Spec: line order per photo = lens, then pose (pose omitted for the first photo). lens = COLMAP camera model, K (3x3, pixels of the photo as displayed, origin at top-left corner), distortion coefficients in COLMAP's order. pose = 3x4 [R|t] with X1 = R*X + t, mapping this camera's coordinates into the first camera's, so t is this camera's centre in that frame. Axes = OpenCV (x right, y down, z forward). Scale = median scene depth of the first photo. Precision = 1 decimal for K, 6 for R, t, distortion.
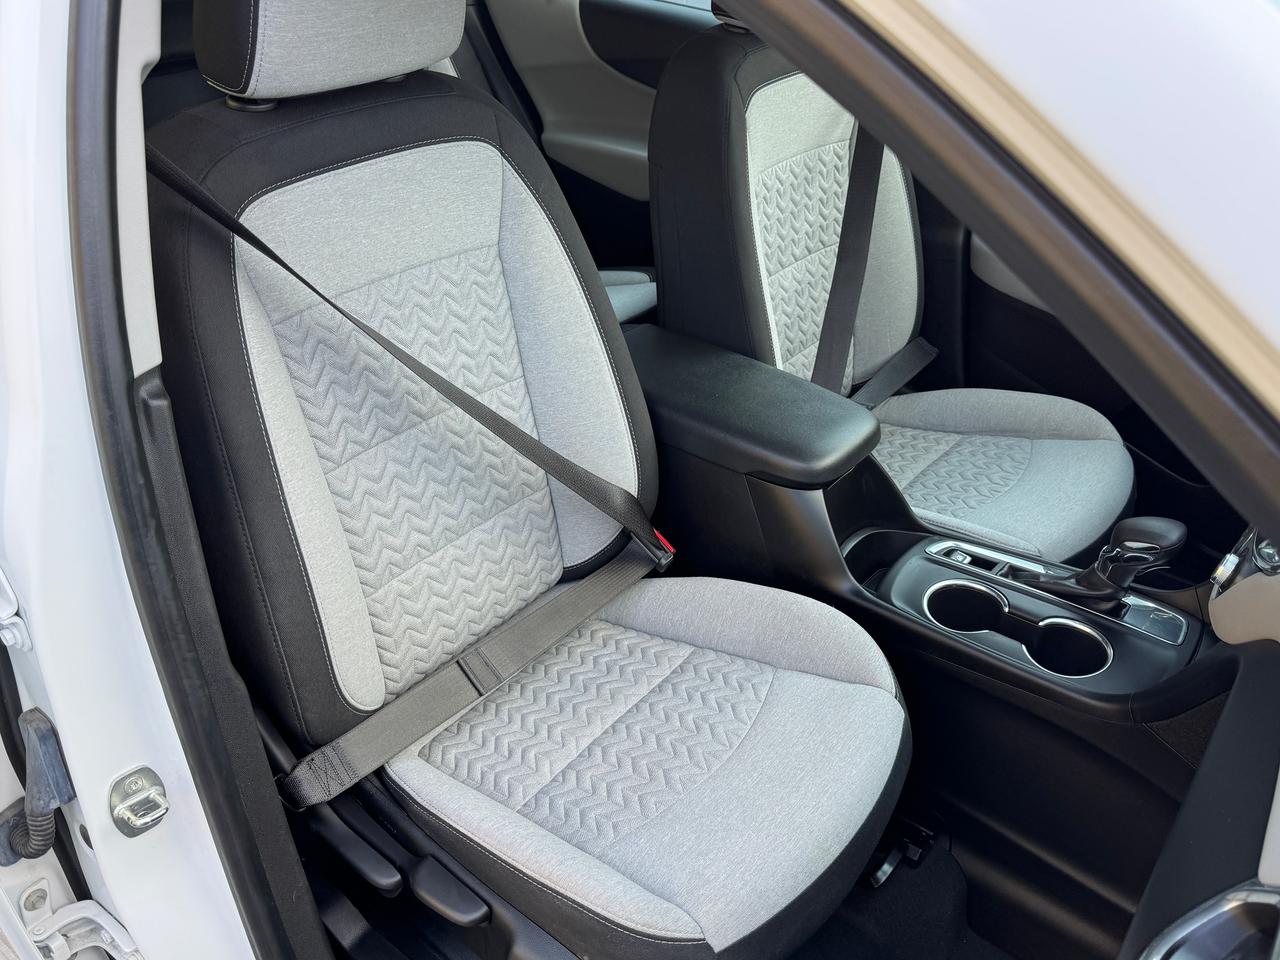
lens RADIAL K [[1060.4, 0, 615.6], [0, 1060.4, 480.0], [0, 0, 1]] dist [0.157780, -0.315720]
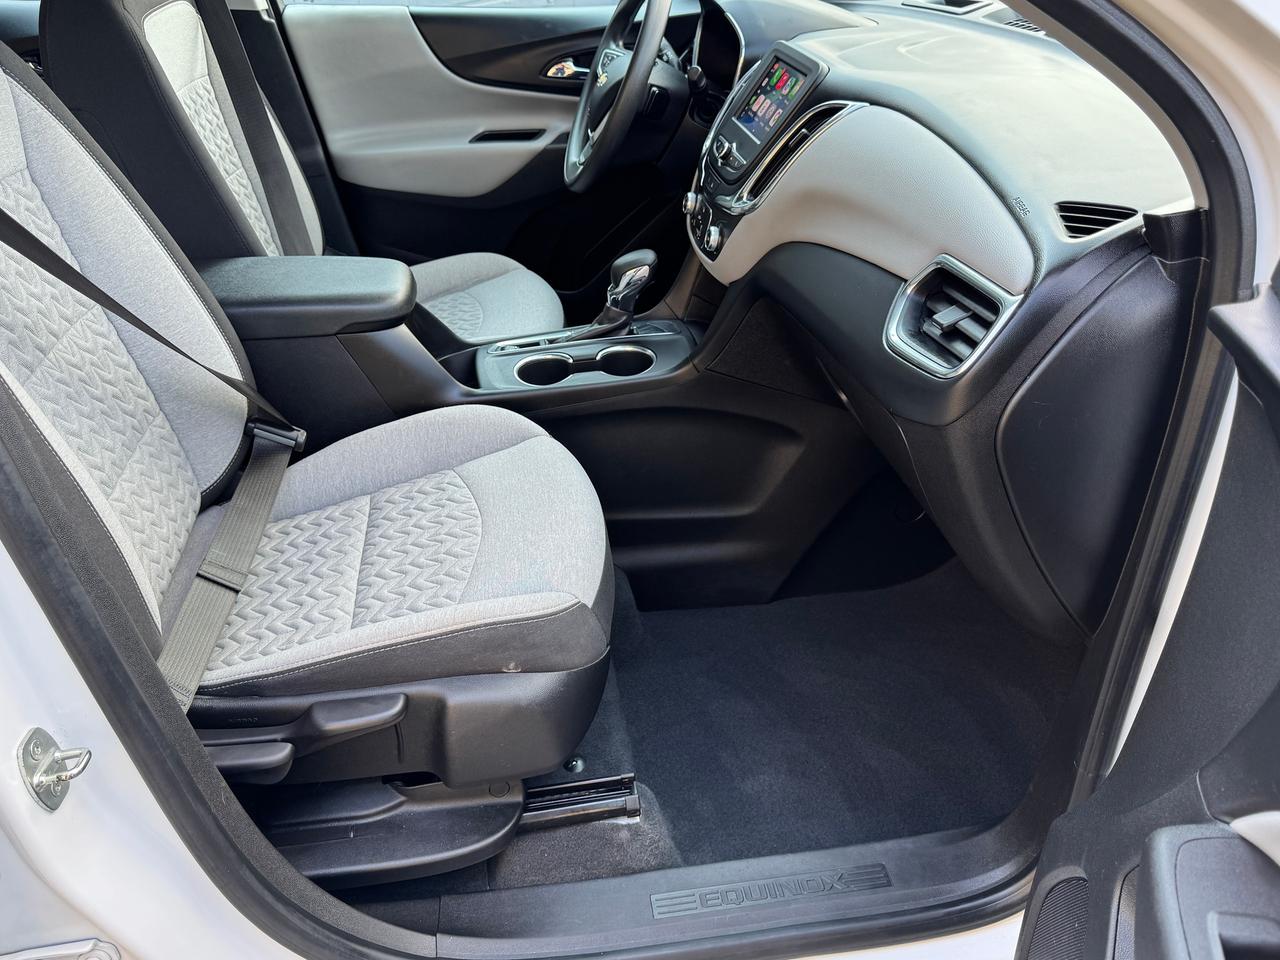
lens RADIAL K [[1060.4, 0, 615.6], [0, 1060.4, 480.0], [0, 0, 1]] dist [0.157780, -0.315720]
pose [[0.699361, -0.386269, 0.601407, -0.423755], [0.407913, 0.906617, 0.107945, 0.136683], [-0.586942, 0.169830, 0.791617, -0.009935]]
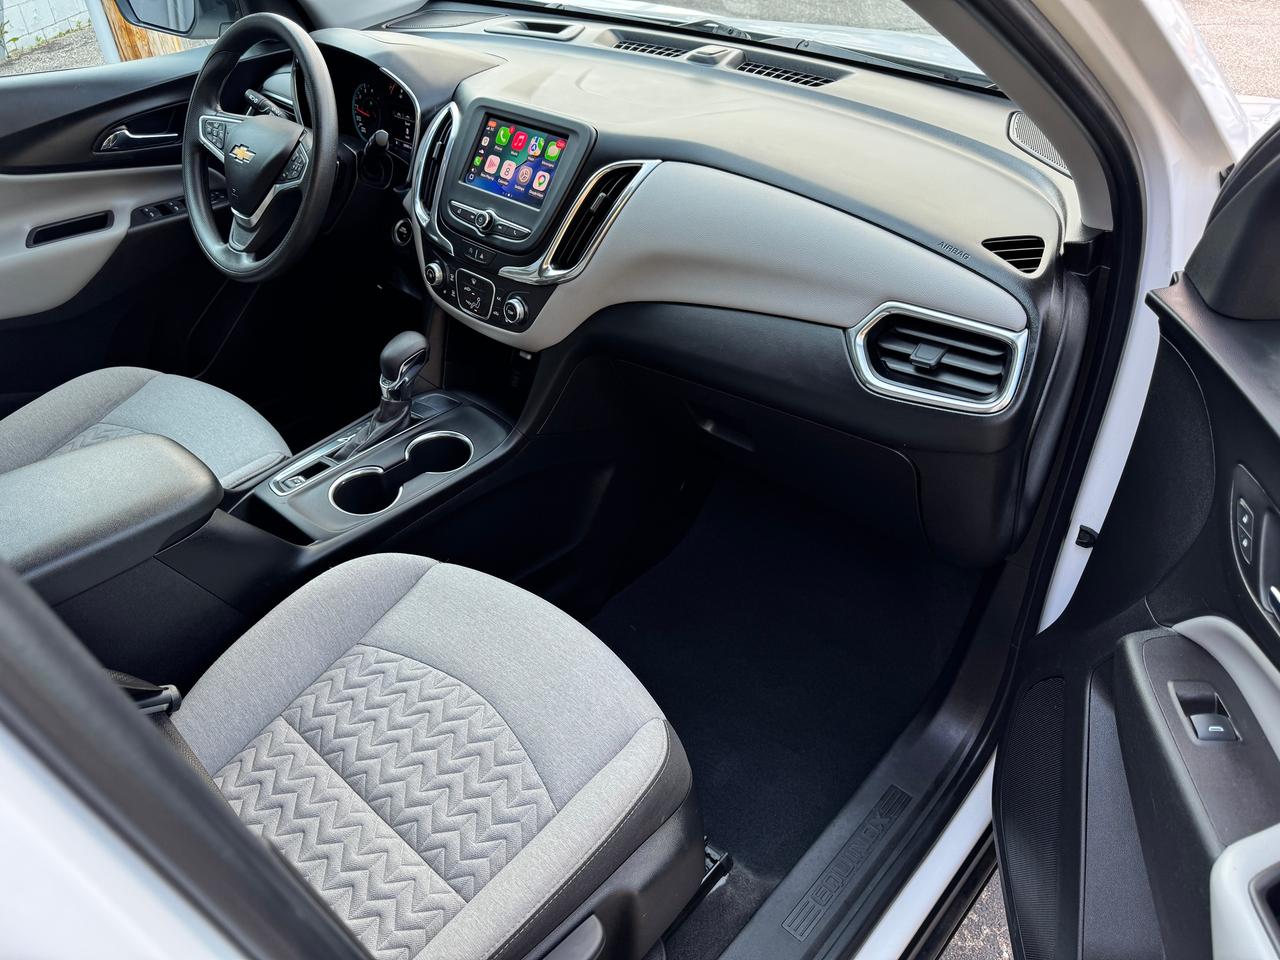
lens RADIAL K [[940.0, 0, 640.0], [0, 940.0, 480.0], [0, 0, 1]] dist [0.009135, 0.001379]
pose [[0.075925, -0.597277, 0.798433, -0.448637], [0.534470, 0.700372, 0.473098, -0.210246], [-0.841771, 0.390818, 0.372402, 0.389718]]
